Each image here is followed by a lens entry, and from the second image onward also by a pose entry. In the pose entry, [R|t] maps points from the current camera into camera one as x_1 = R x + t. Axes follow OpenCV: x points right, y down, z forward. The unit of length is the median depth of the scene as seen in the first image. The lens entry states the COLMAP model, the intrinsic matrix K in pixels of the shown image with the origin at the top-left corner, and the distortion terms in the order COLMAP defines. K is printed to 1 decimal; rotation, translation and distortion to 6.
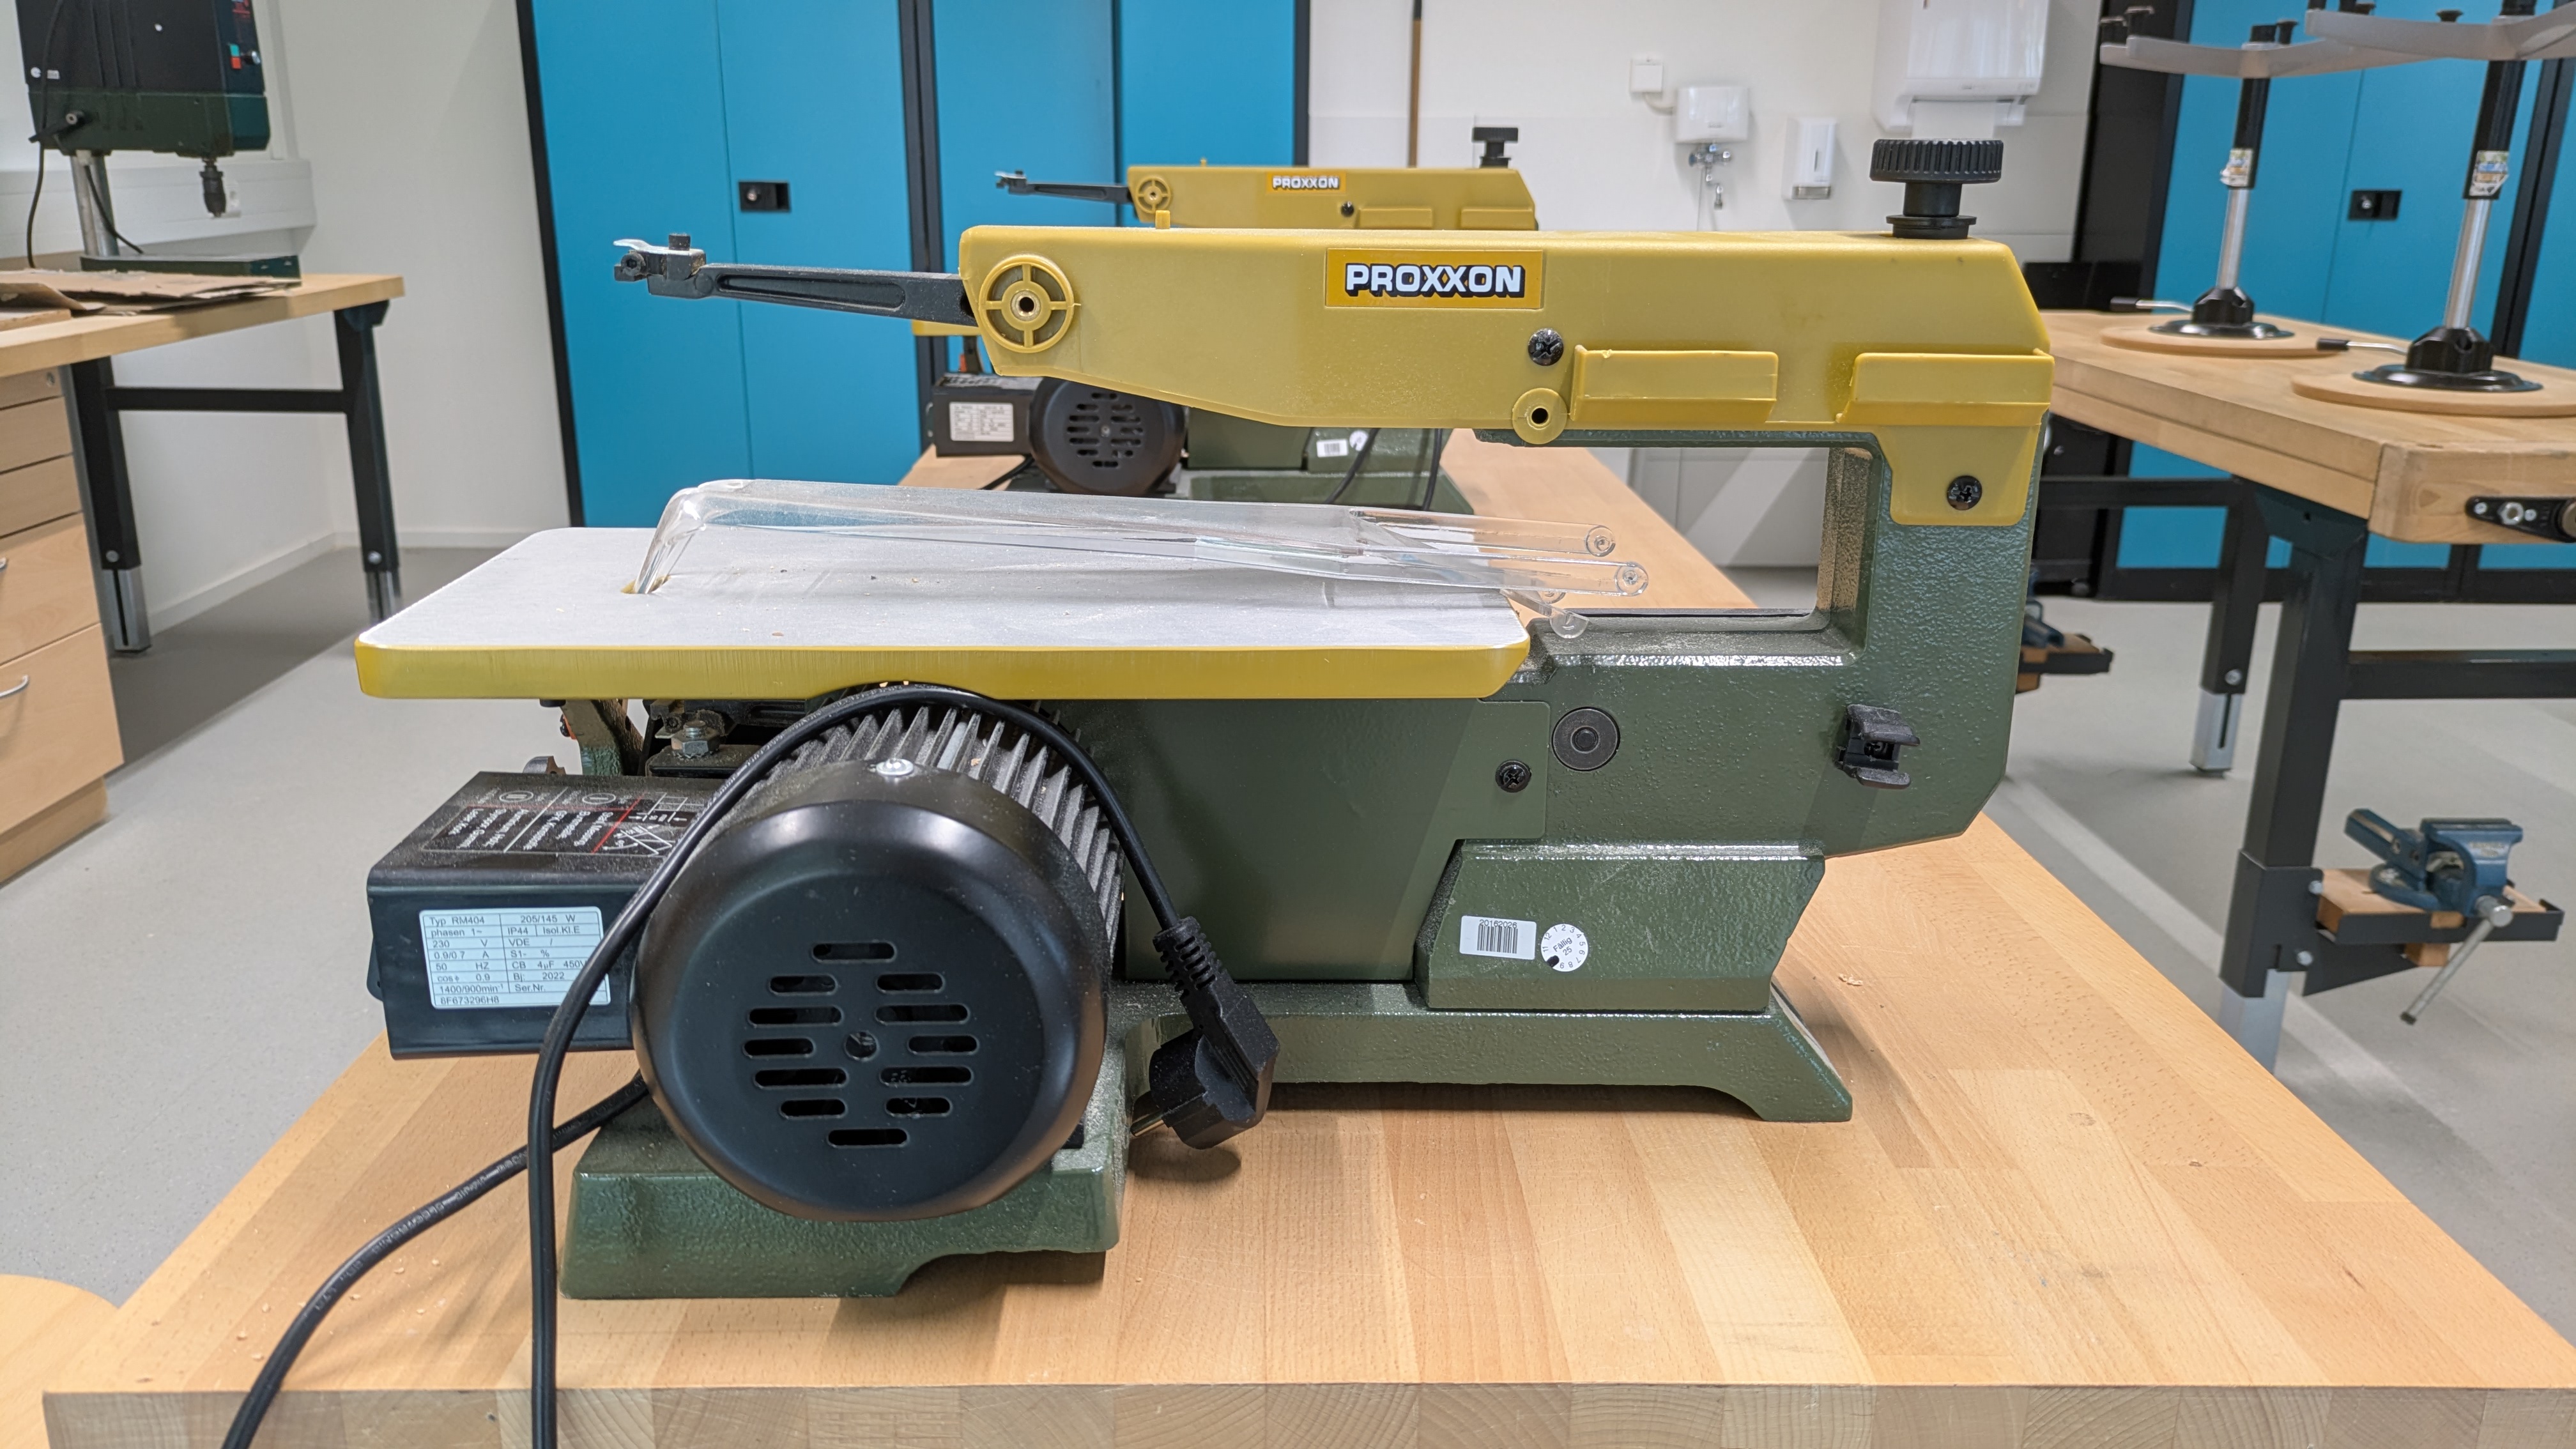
lens RADIAL K [[1937.0, 0, 1283.4], [0, 1937.0, 735.4], [0, 0, 1]] dist [0.007804, 0.001947]
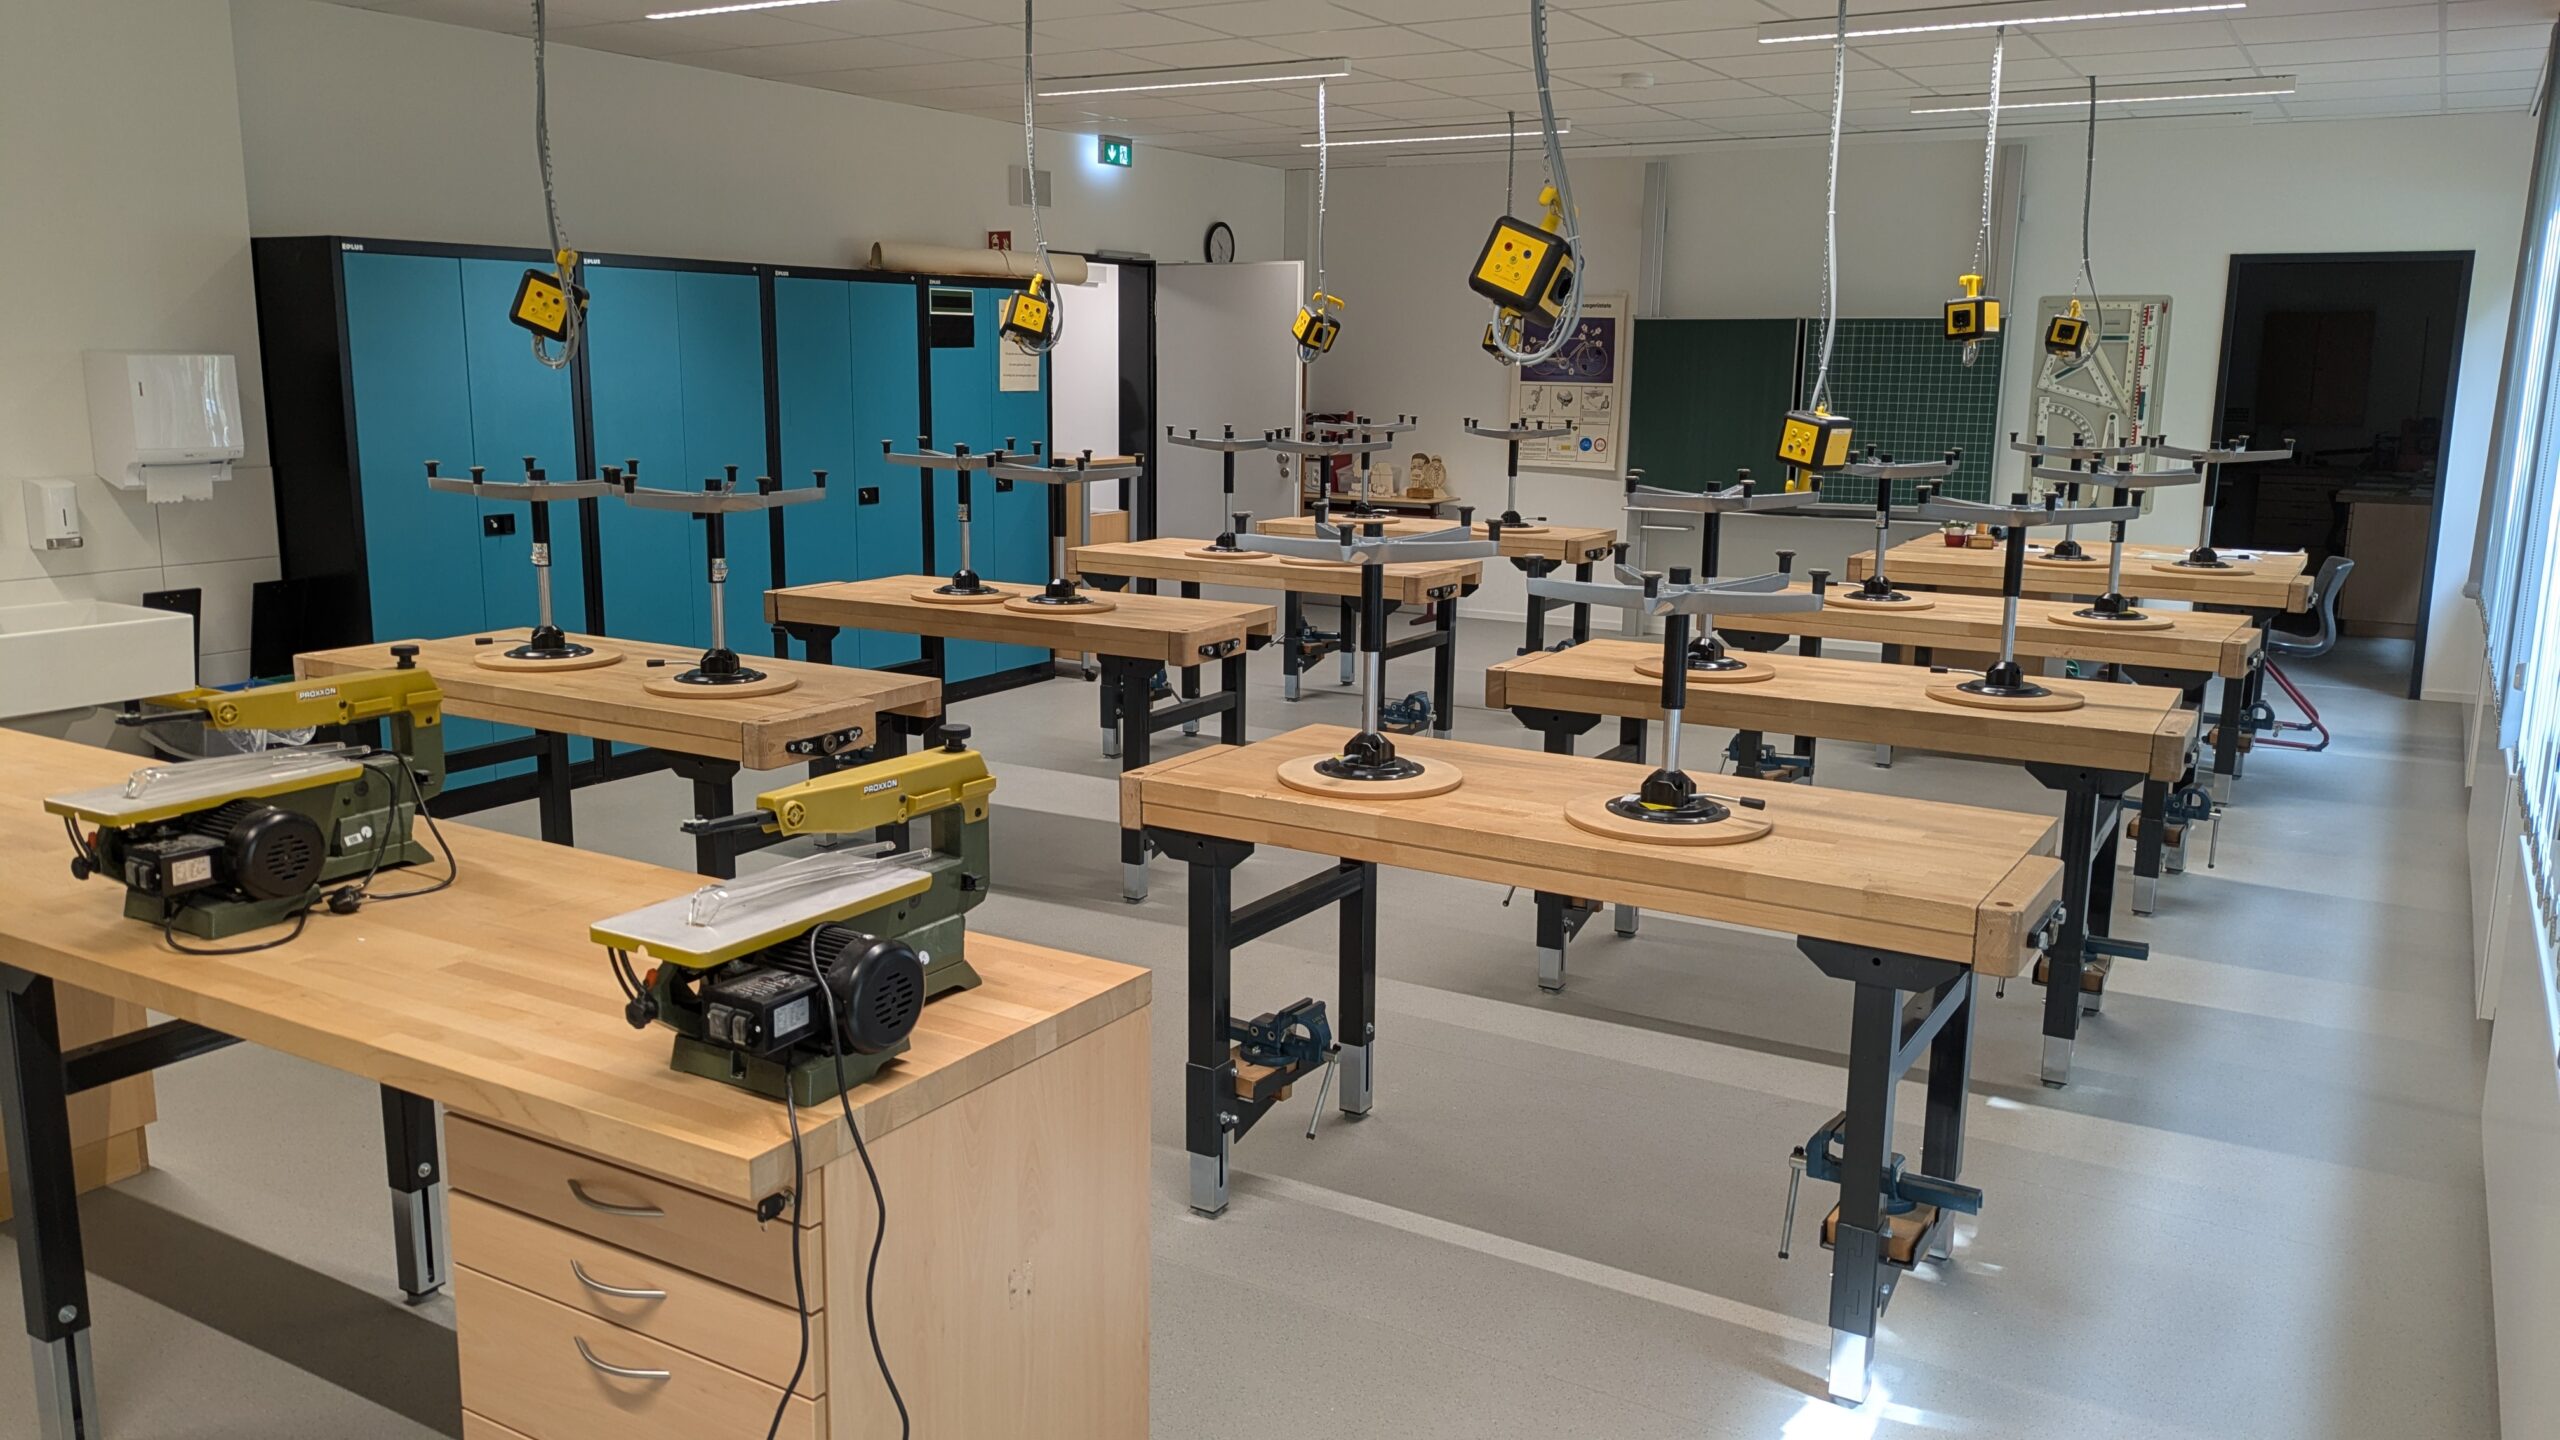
lens RADIAL K [[1924.9, 0, 1275.8], [0, 1924.9, 723.0], [0, 0, 1]] dist [0.007804, 0.001947]
pose [[0.528779, -0.162500, 0.833058, -0.706754], [0.244230, 0.969121, 0.034017, -0.080219], [-0.812862, 0.185470, 0.552138, -0.463253]]
